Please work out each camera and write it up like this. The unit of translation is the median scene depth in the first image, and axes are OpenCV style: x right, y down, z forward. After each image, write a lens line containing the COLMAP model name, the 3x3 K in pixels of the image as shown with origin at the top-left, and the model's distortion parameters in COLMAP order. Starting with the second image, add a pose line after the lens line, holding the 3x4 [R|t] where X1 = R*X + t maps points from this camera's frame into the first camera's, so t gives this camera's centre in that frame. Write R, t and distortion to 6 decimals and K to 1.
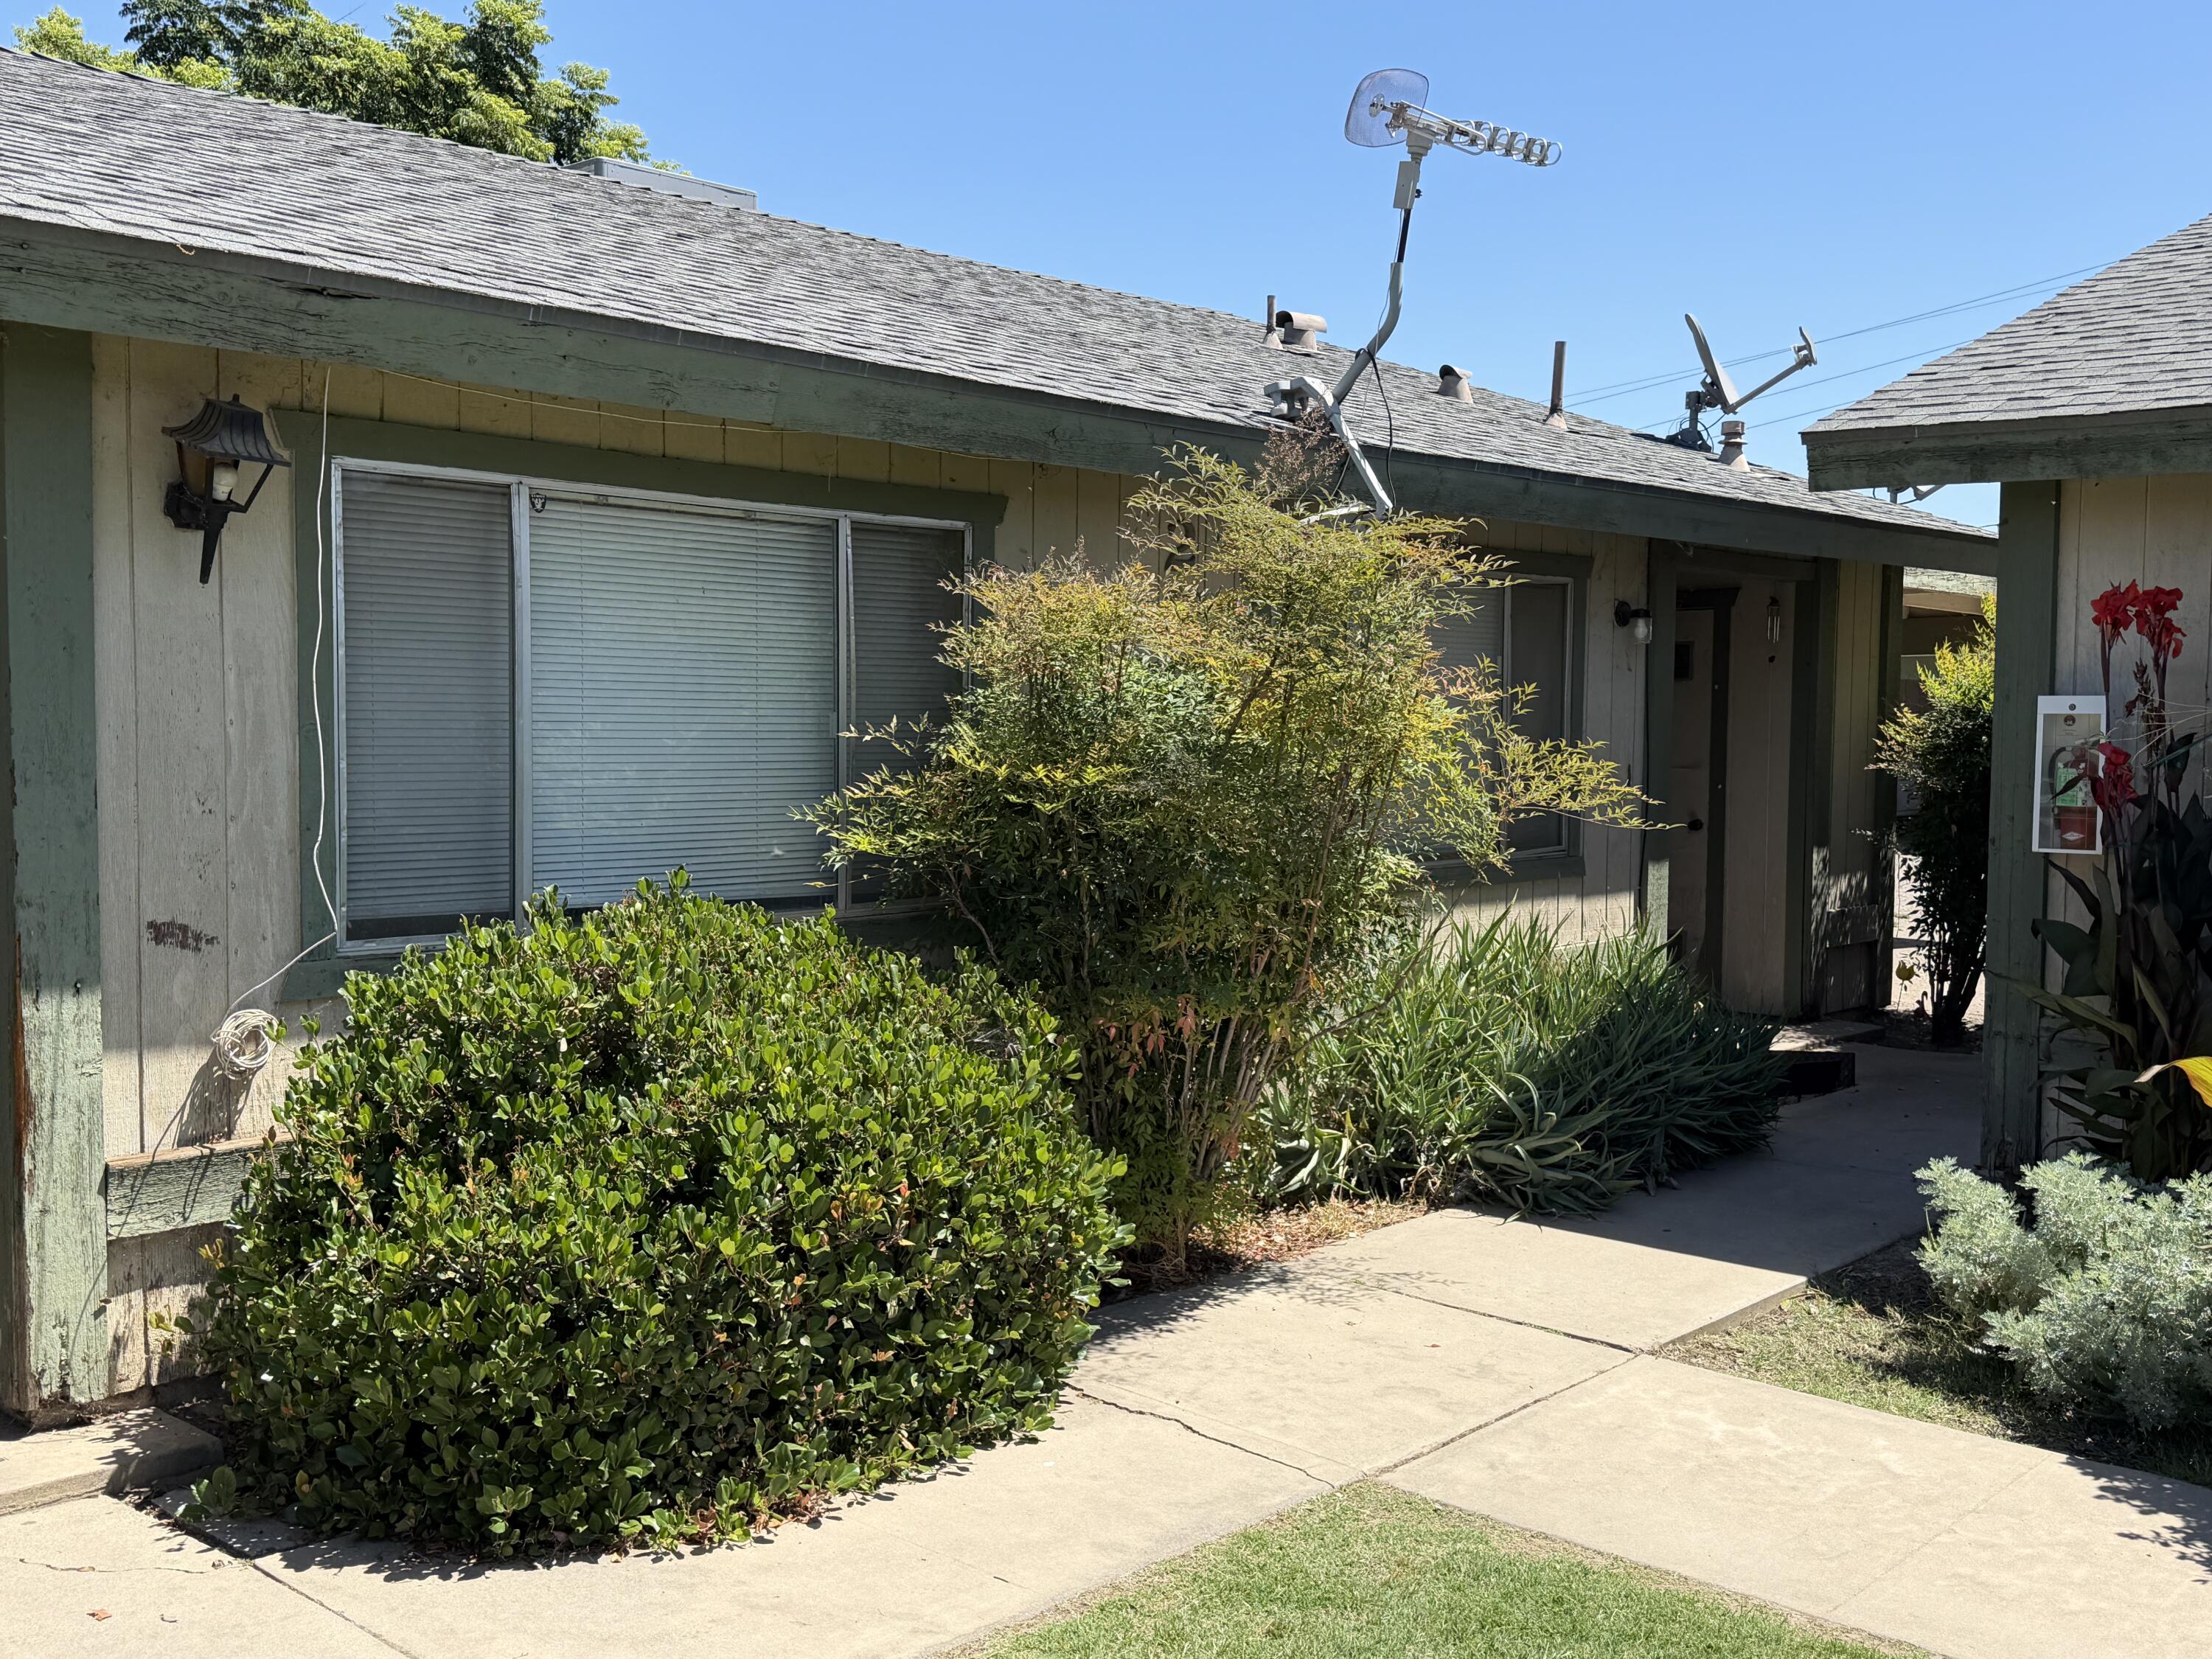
lens RADIAL K [[2263.8, 0, 1096.7], [0, 2263.8, 830.4], [0, 0, 1]] dist [0.021321, 0.000000]
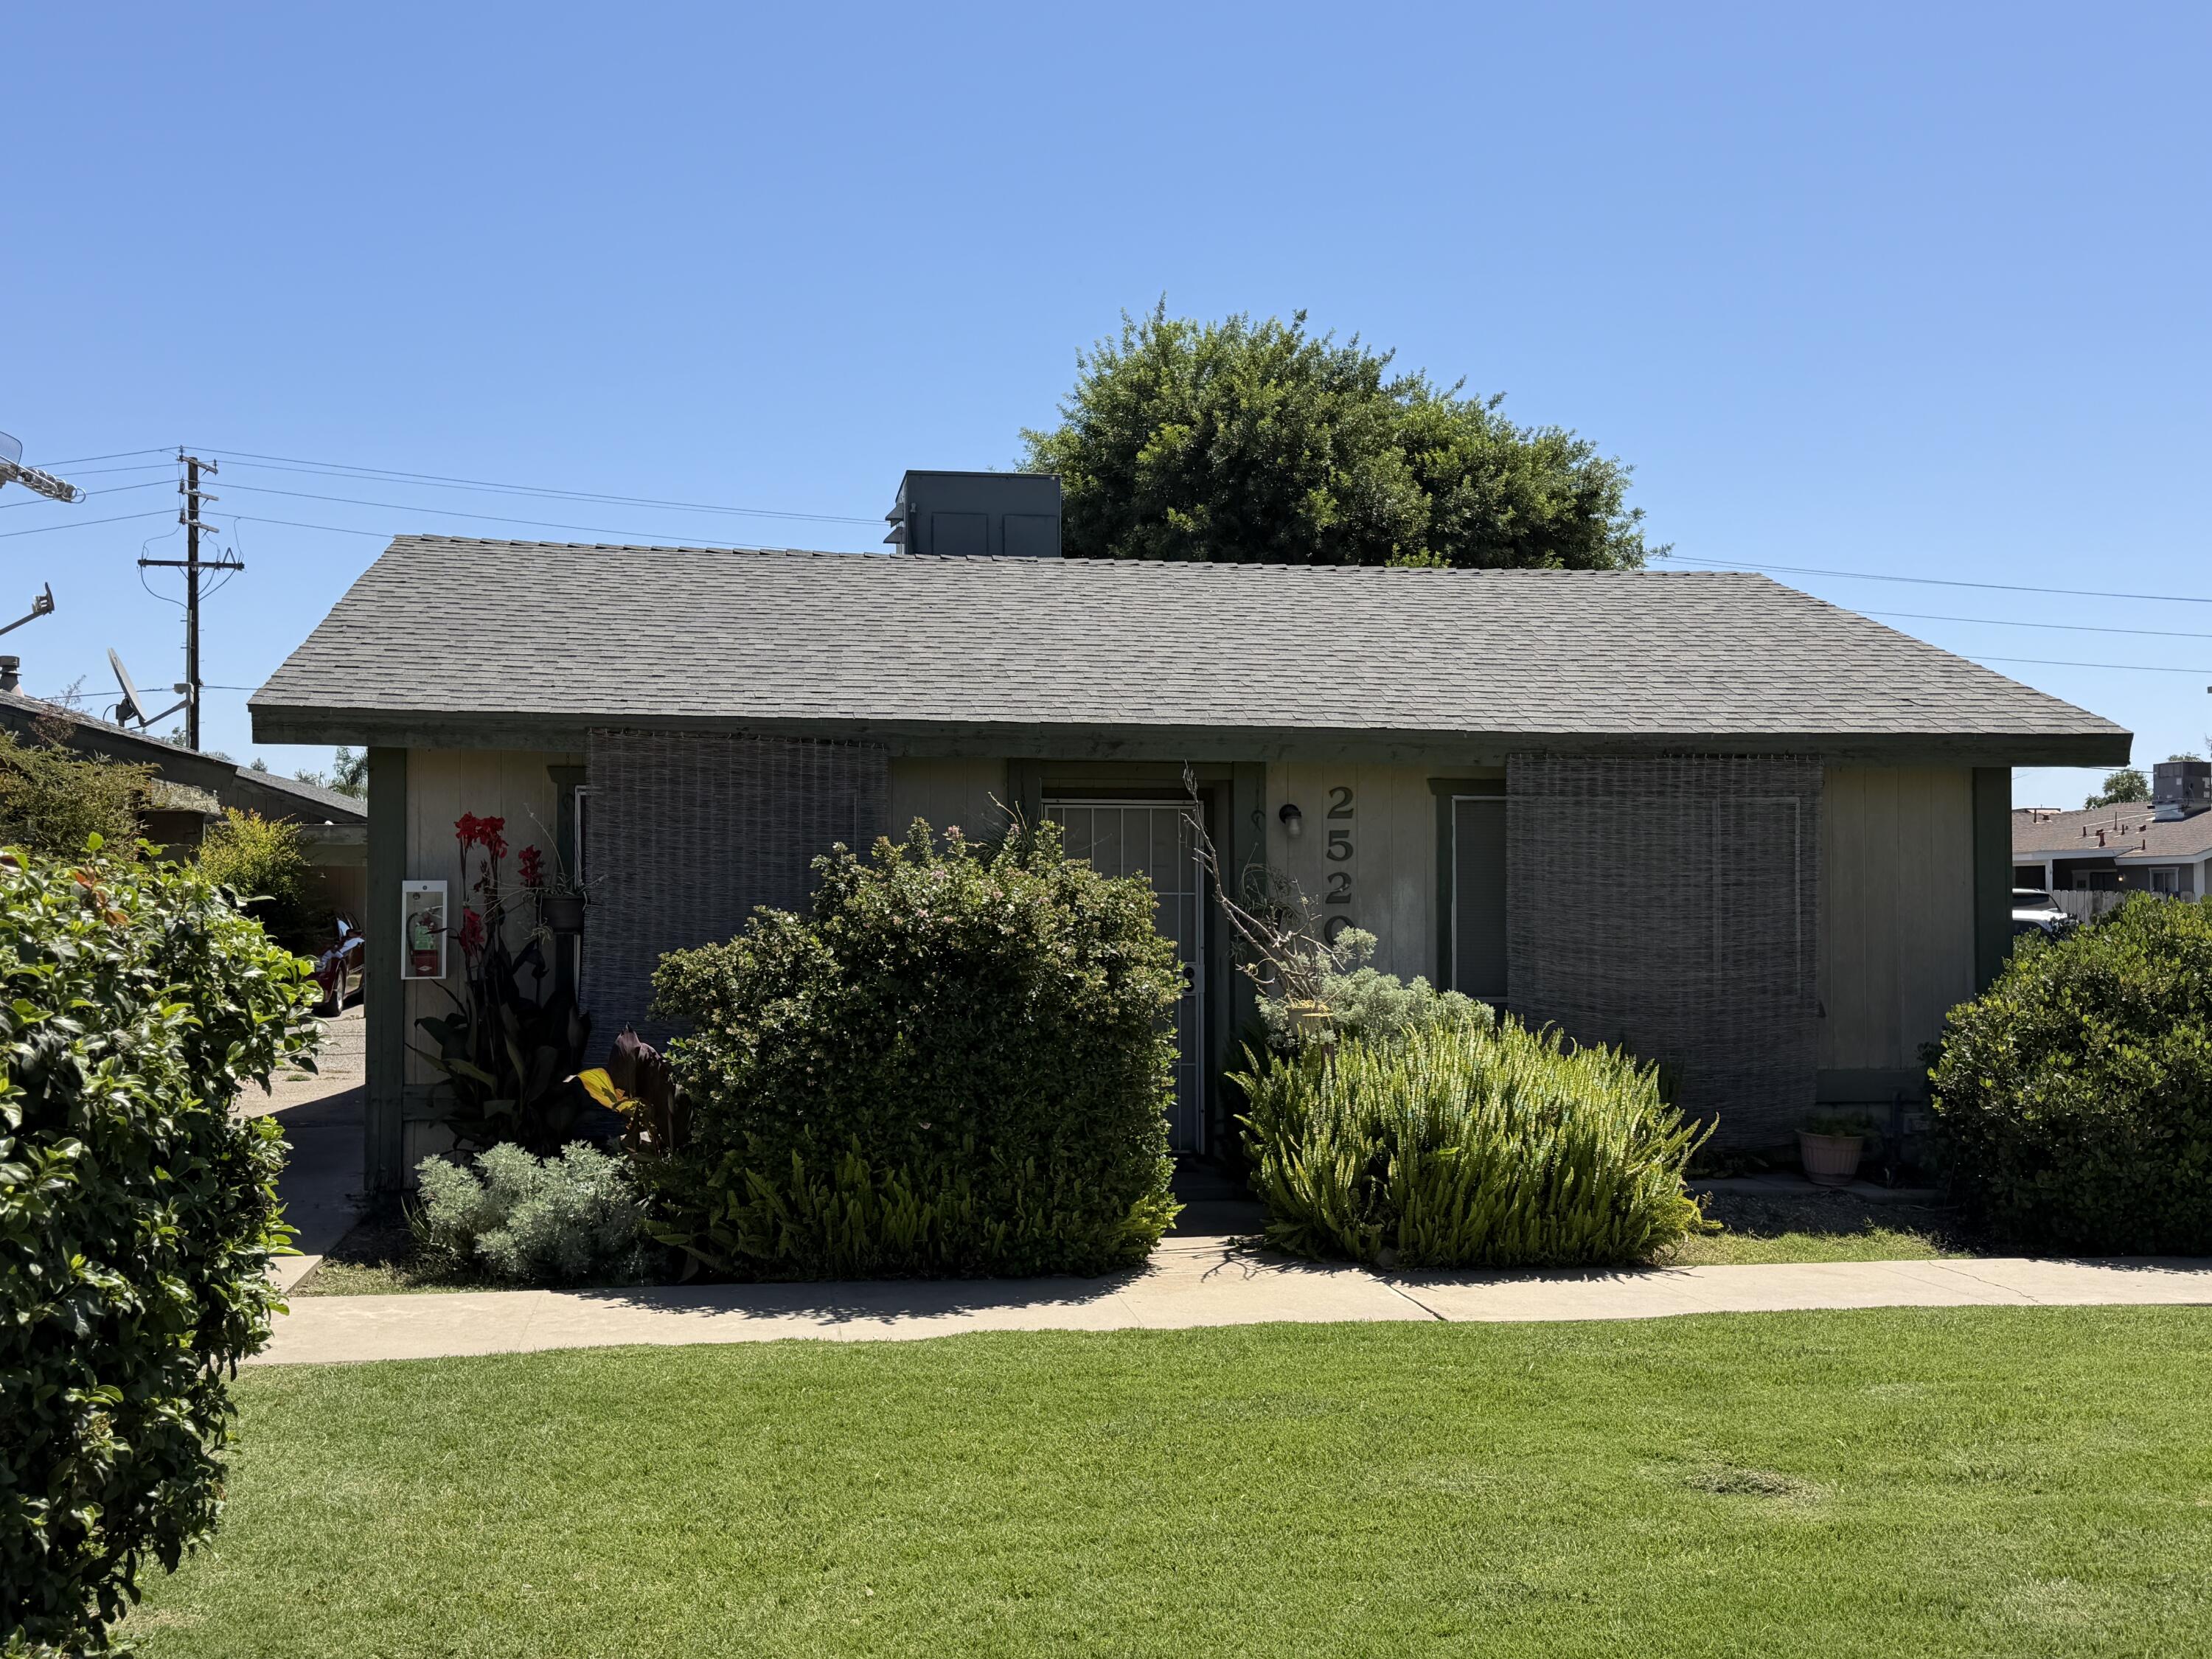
lens RADIAL K [[2263.8, 0, 1104.0], [0, 2263.8, 826.4], [0, 0, 1]] dist [0.021321, 0.000000]
pose [[0.623424, 0.016324, 0.781714, -0.679271], [0.046761, 0.997214, -0.058117, 0.023667], [-0.780484, 0.072785, 0.620924, -0.482301]]
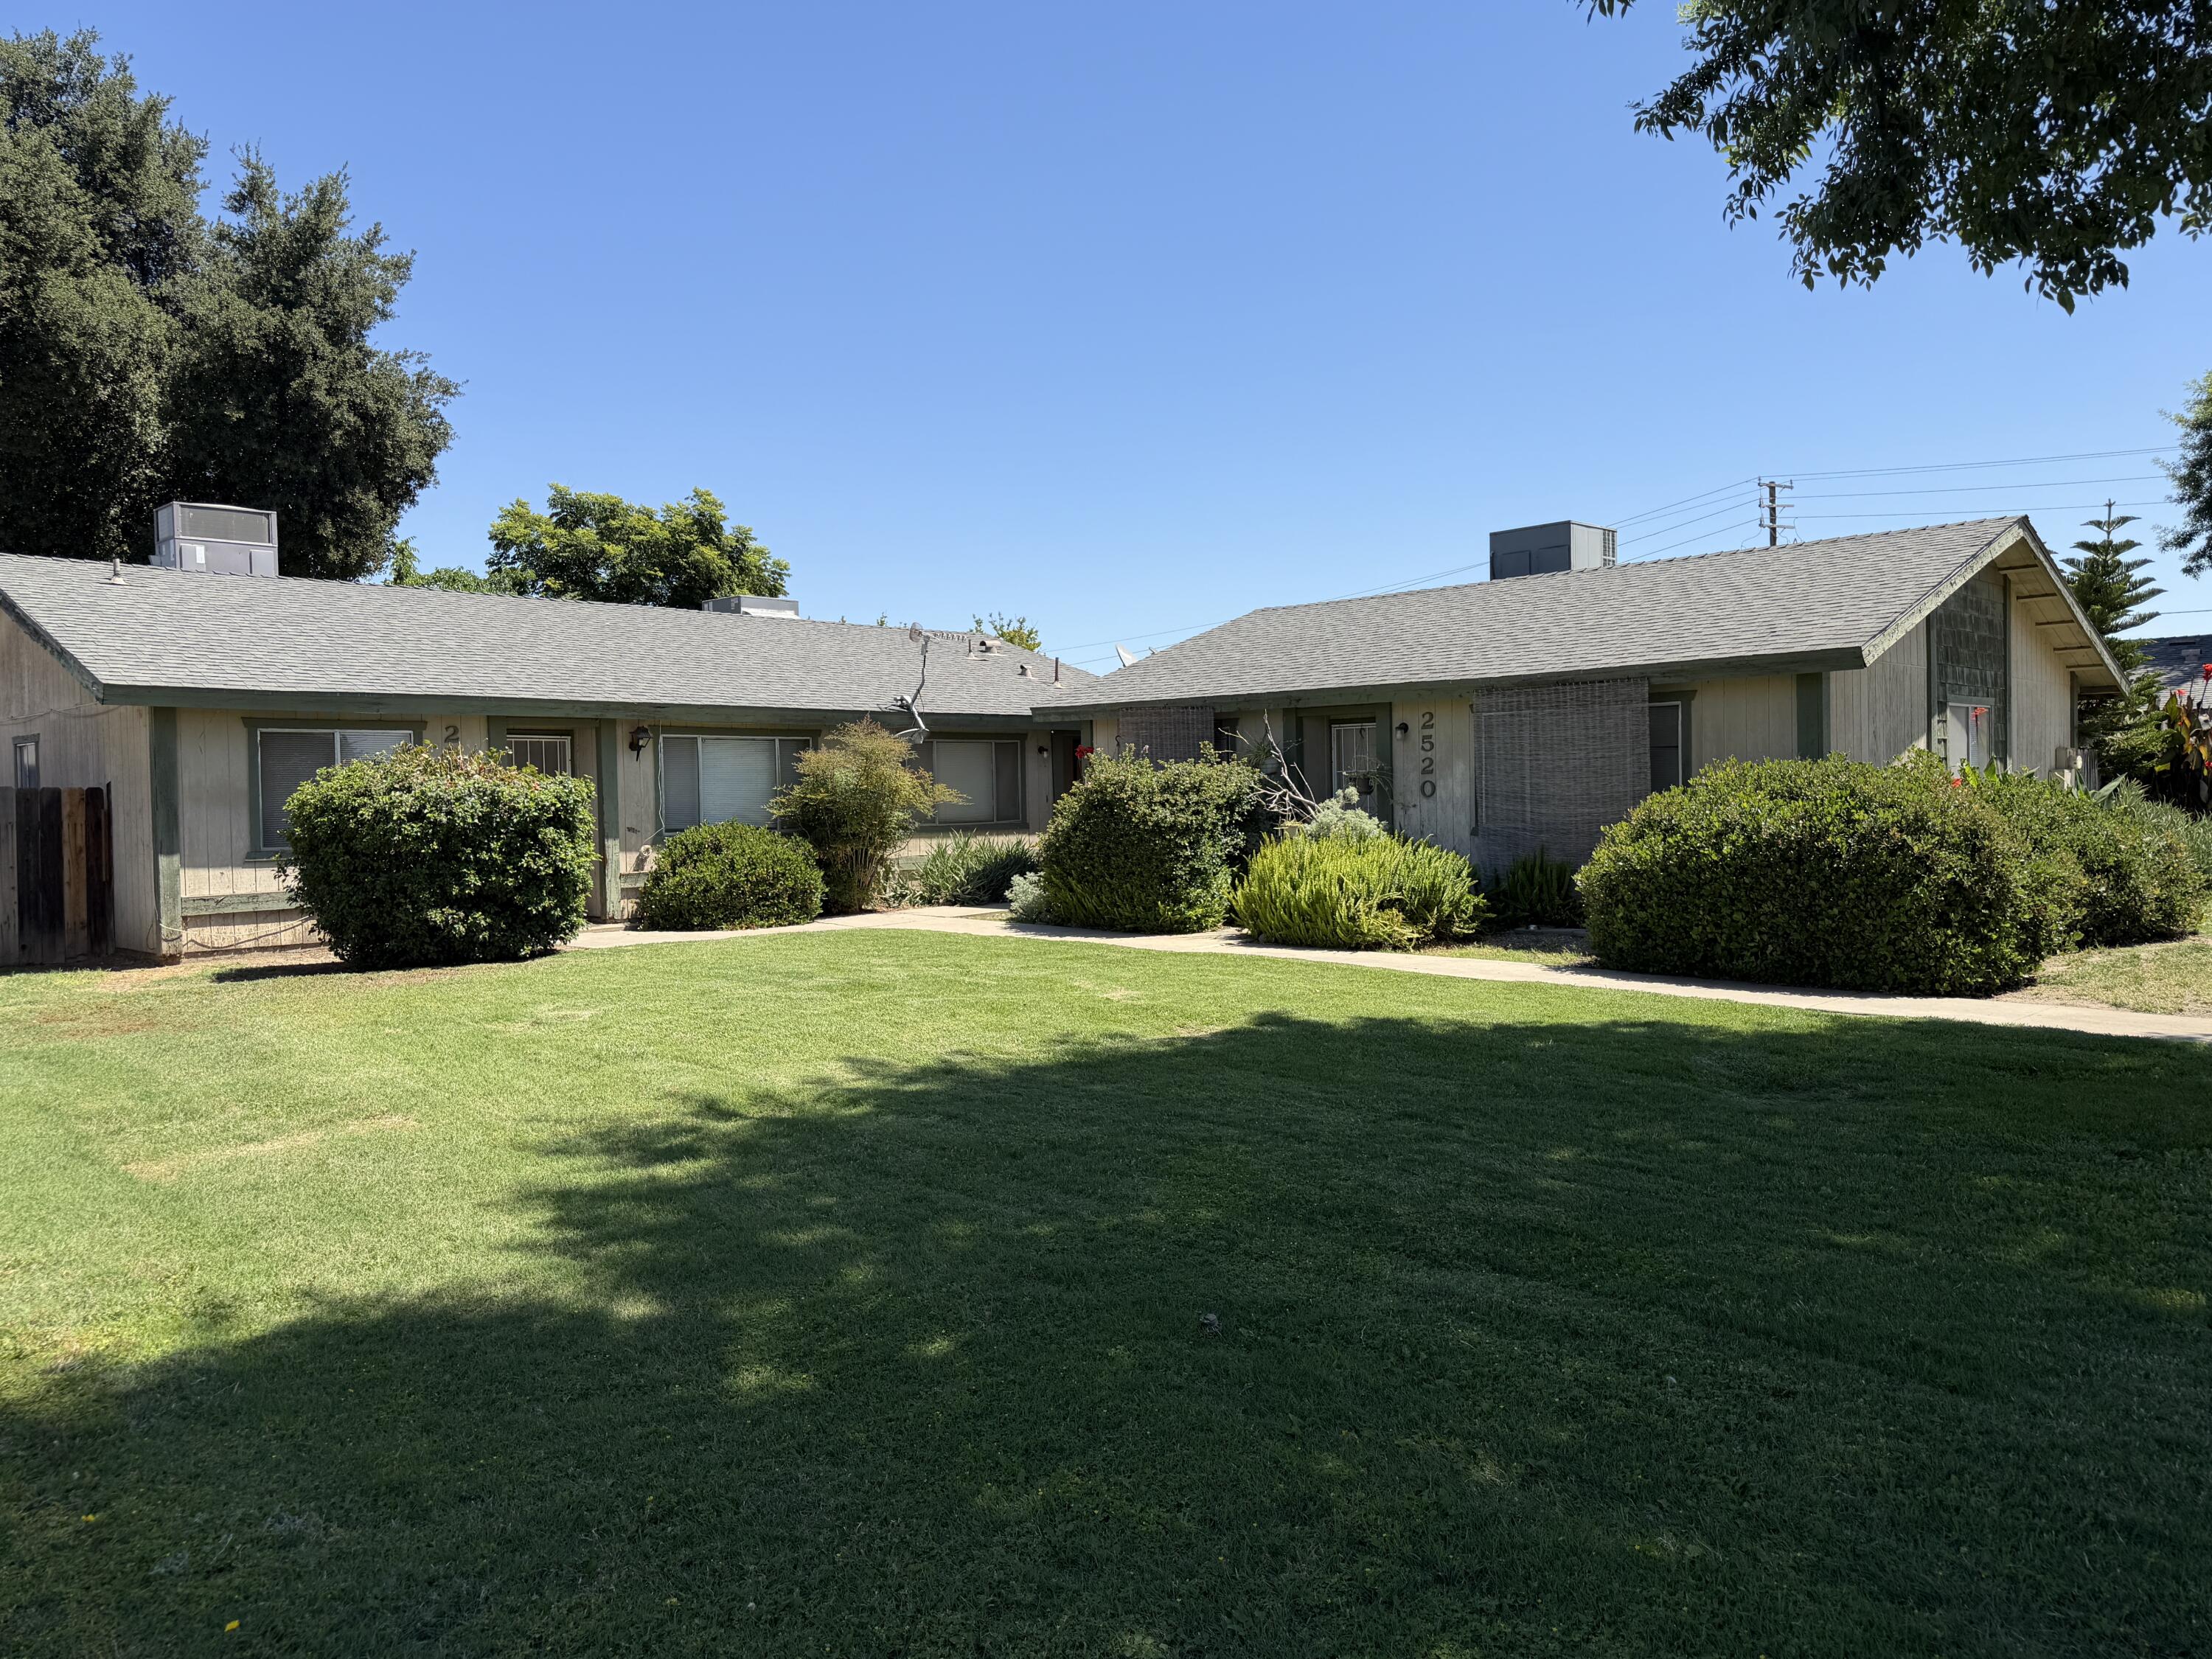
lens RADIAL K [[1557.9, 0, 1117.3], [0, 1557.9, 833.5], [0, 0, 1]] dist [0.068886, 0.000513]
pose [[0.999463, -0.026770, -0.018877, 0.645585], [0.026300, 0.999348, -0.024718, 0.145773], [0.019526, 0.024208, 0.999516, -2.150056]]
